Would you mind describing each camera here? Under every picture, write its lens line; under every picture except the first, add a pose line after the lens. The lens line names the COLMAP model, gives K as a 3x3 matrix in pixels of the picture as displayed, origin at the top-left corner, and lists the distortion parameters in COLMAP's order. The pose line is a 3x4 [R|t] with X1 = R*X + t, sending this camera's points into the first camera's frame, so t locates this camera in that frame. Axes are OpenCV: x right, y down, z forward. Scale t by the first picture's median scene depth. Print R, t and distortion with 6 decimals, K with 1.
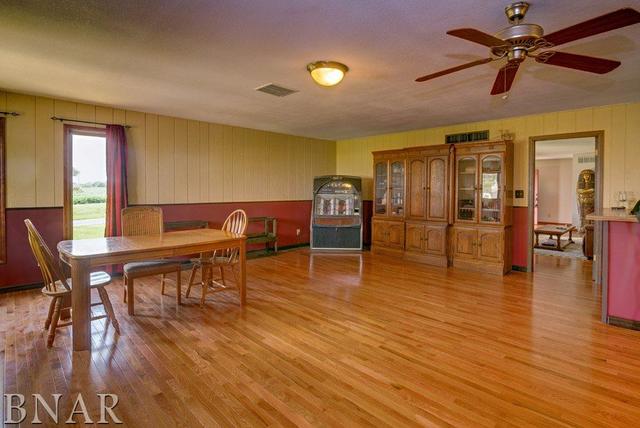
lens RADIAL K [[321.9, 0, 356.1], [0, 321.9, 193.6], [0, 0, 1]] dist [-0.019938, 0.000105]
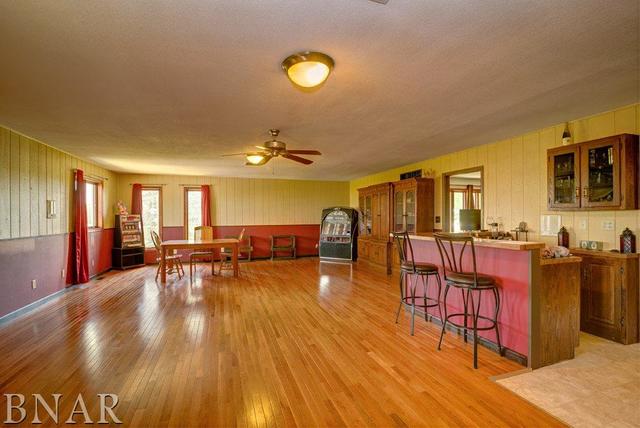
lens RADIAL K [[293.4, 0, 319.7], [0, 293.4, 215.8], [0, 0, 1]] dist [-0.020505, 0.000091]
pose [[0.877278, -0.012080, -0.479831, 0.624374], [0.006471, 0.999890, -0.013341, -0.000351], [0.479940, 0.008599, 0.877259, -0.207747]]
